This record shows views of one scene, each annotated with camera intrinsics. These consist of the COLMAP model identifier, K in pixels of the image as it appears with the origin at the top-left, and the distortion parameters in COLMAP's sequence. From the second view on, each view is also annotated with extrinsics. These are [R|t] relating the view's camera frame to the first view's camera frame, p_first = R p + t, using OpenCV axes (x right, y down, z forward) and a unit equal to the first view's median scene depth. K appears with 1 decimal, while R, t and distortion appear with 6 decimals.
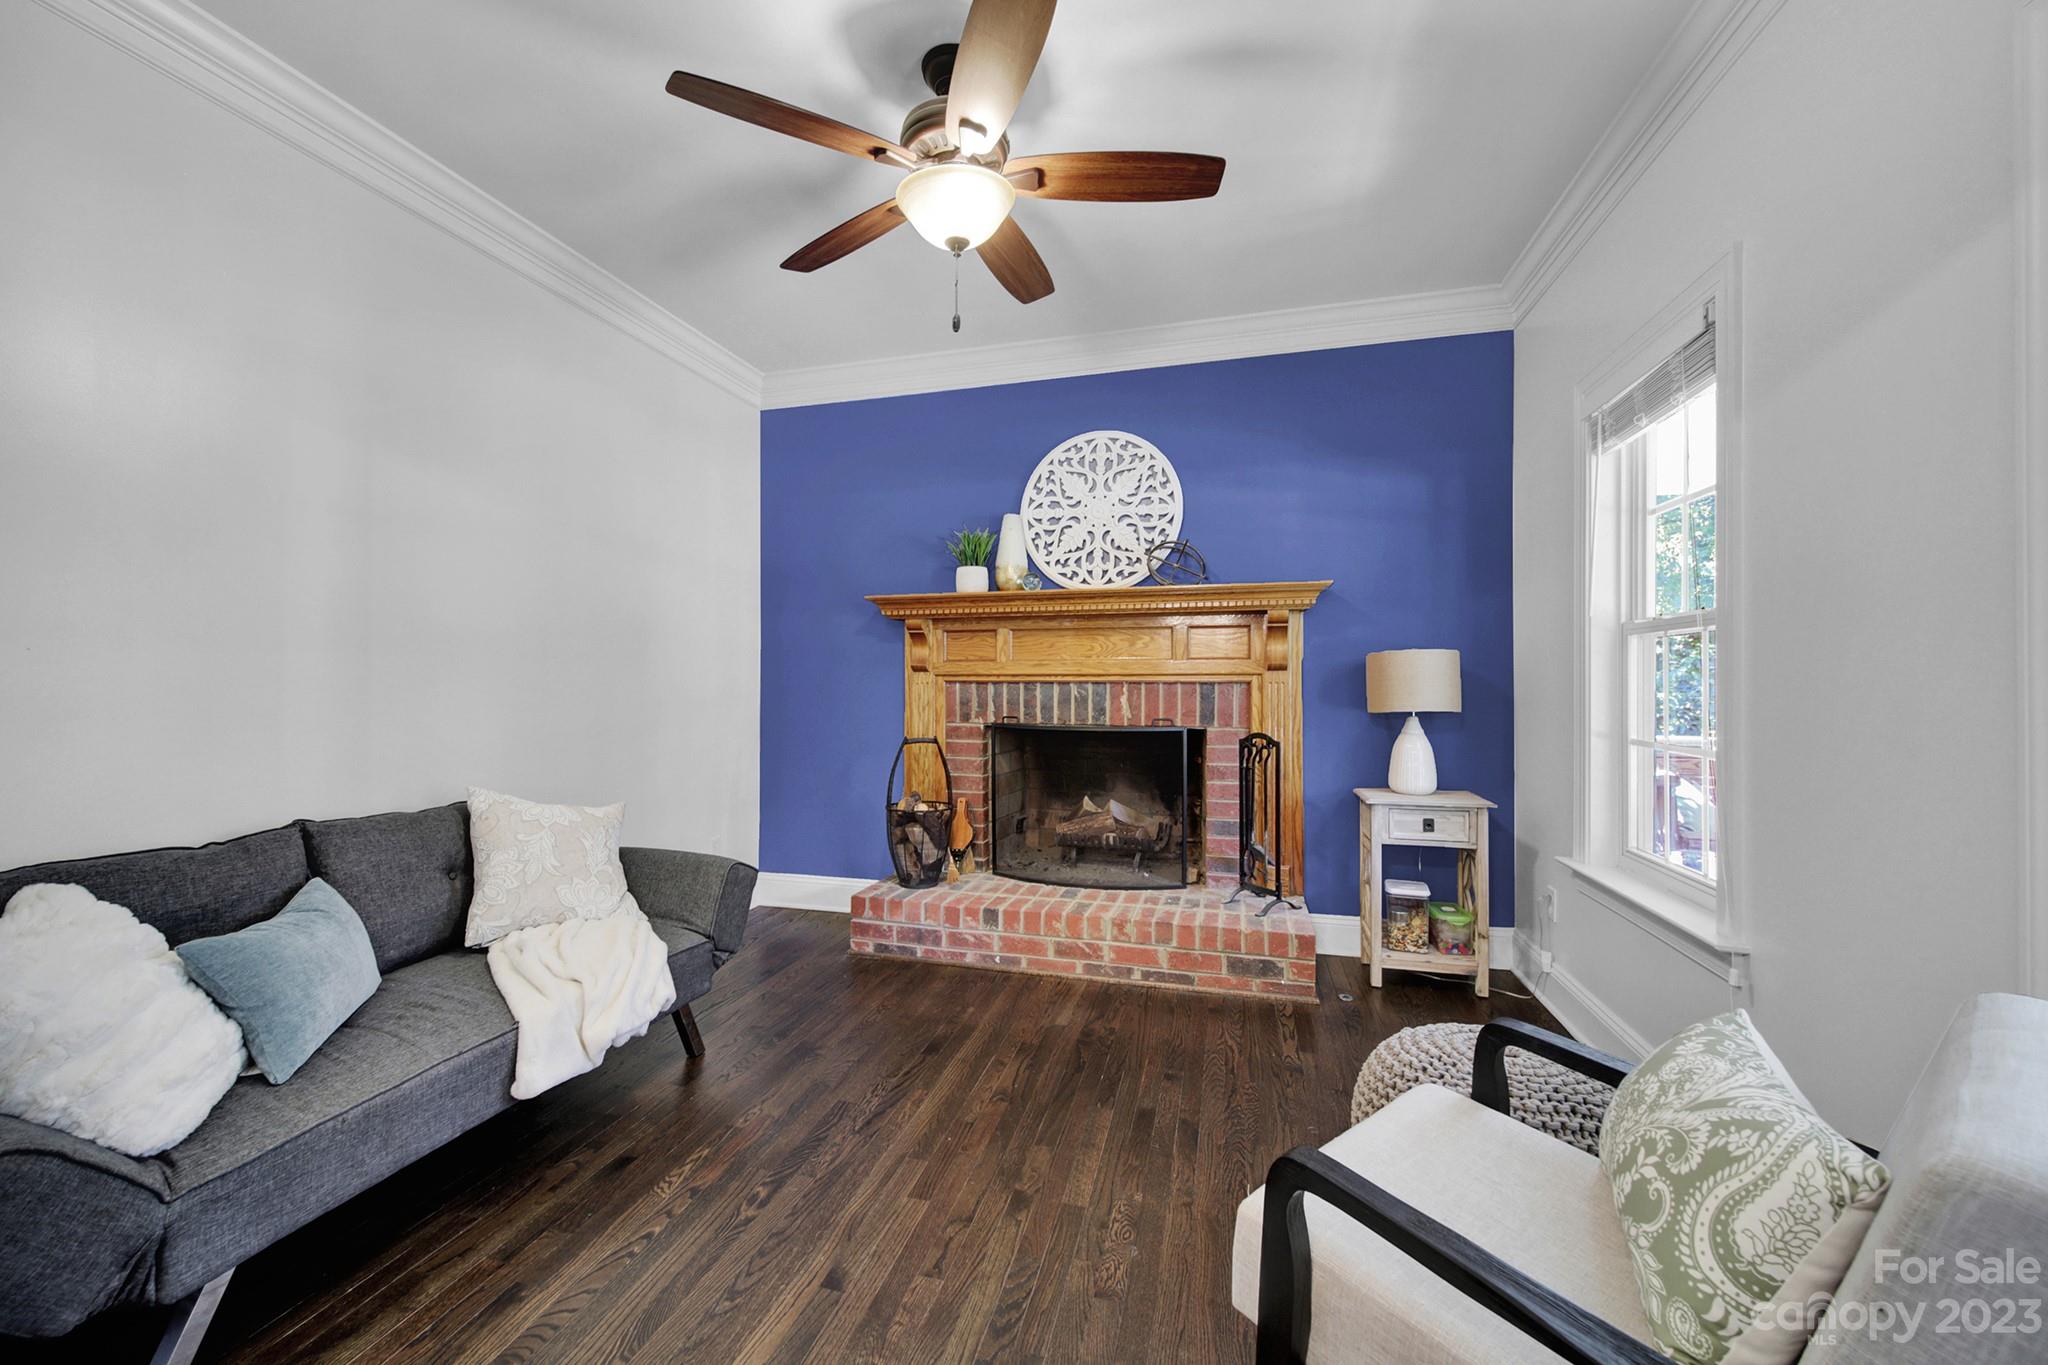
lens RADIAL K [[748.3, 0, 1021.1], [0, 748.3, 679.1], [0, 0, 1]] dist [-0.002035, 0.000027]
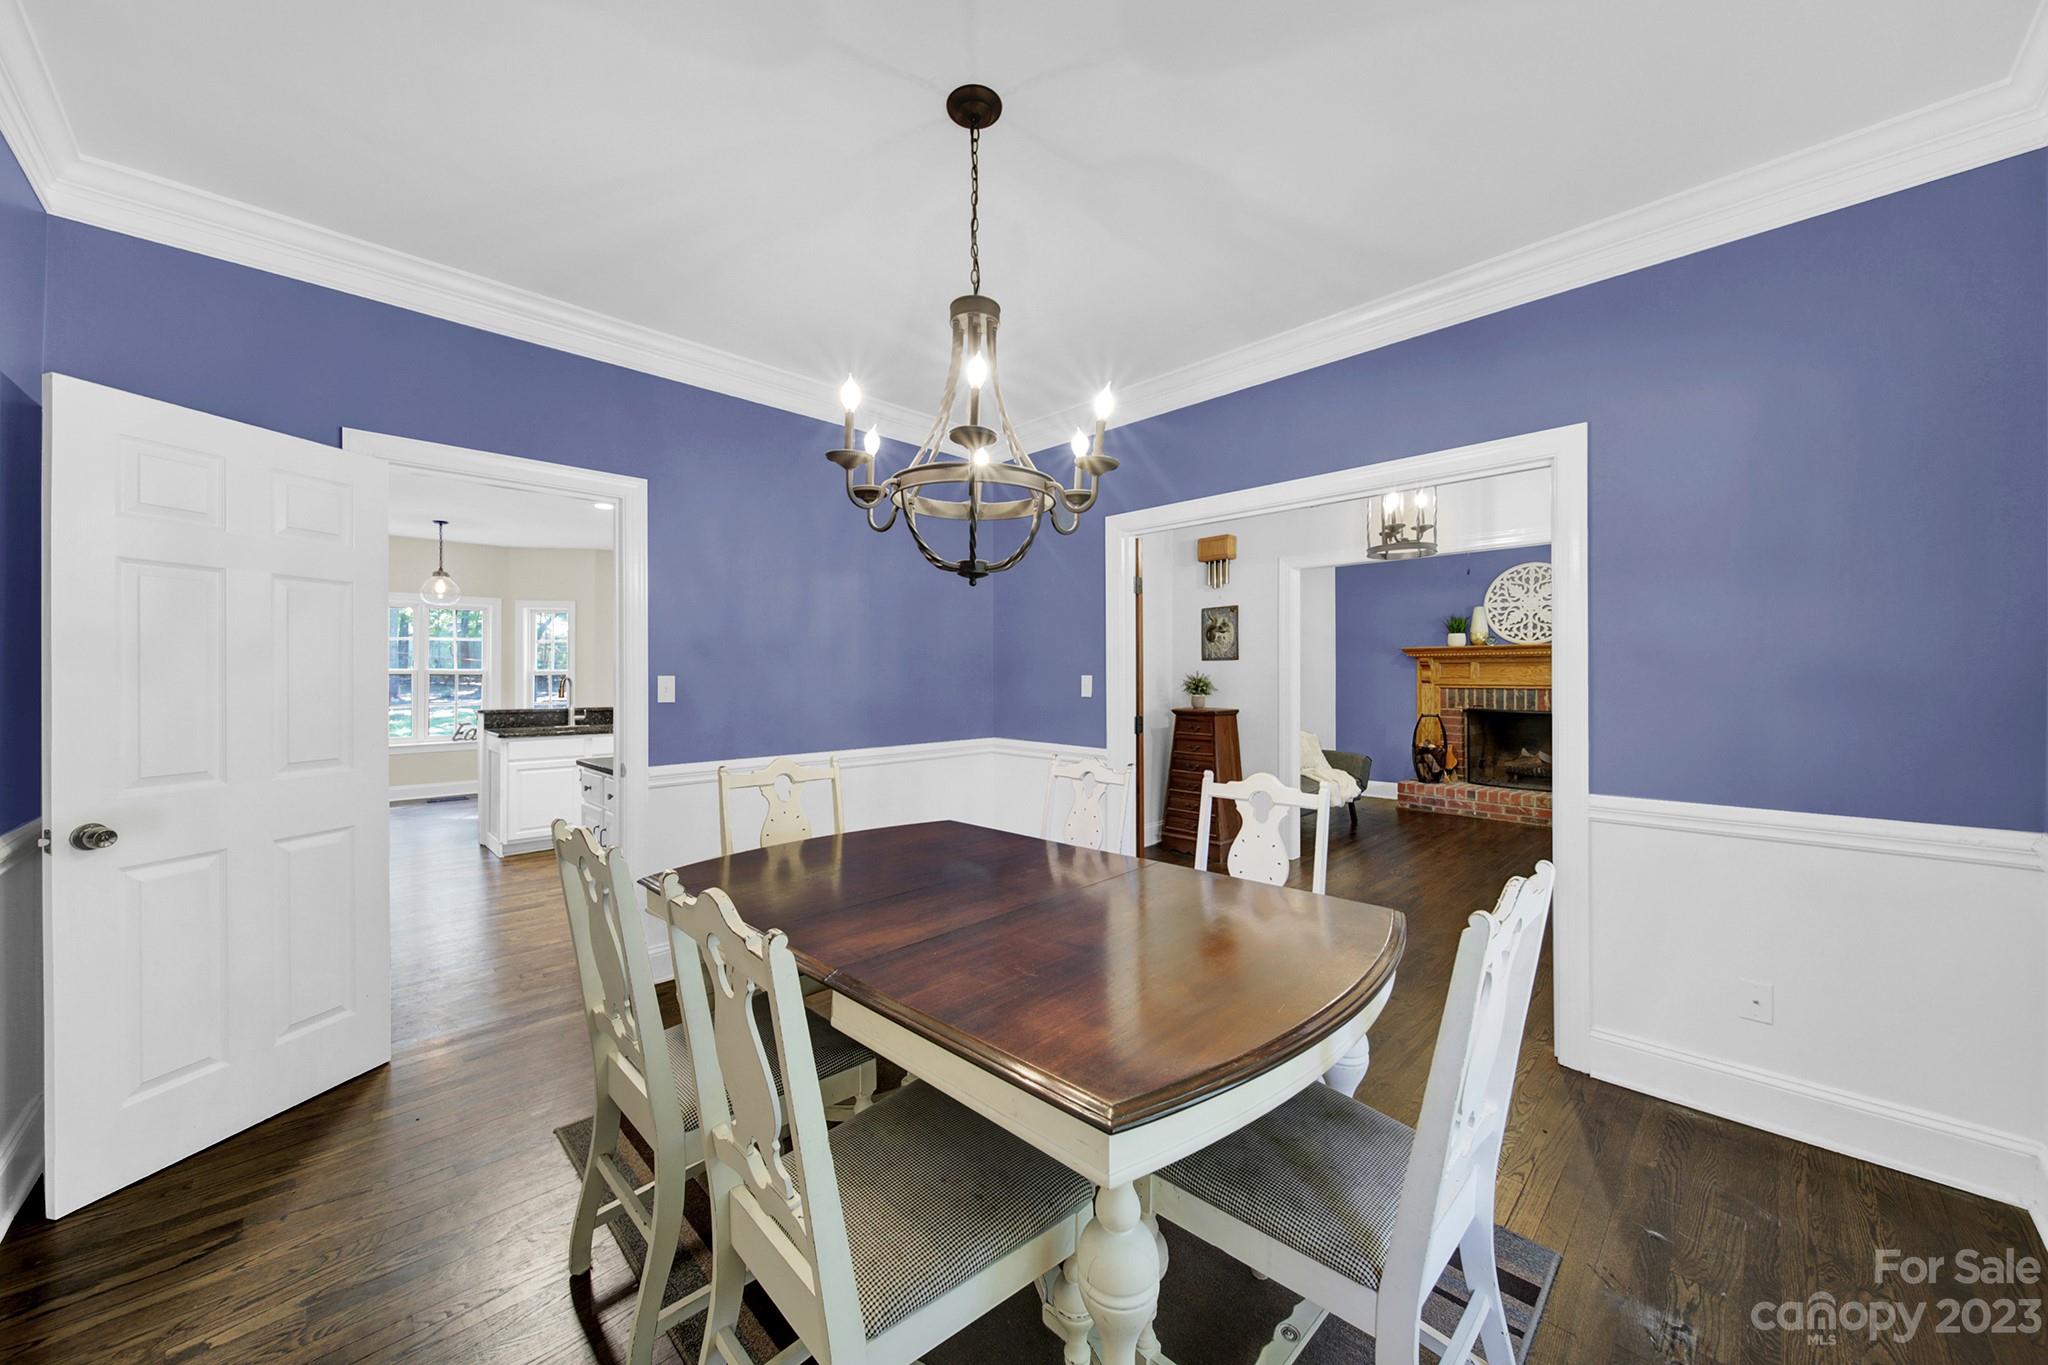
lens RADIAL K [[748.3, 0, 1010.2], [0, 748.3, 674.3], [0, 0, 1]] dist [-0.002035, 0.000027]
pose [[0.866078, -0.000594, -0.499909, -0.102061], [-0.000124, 0.999999, -0.001403, -0.032704], [0.499909, 0.001277, 0.866077, -1.422059]]
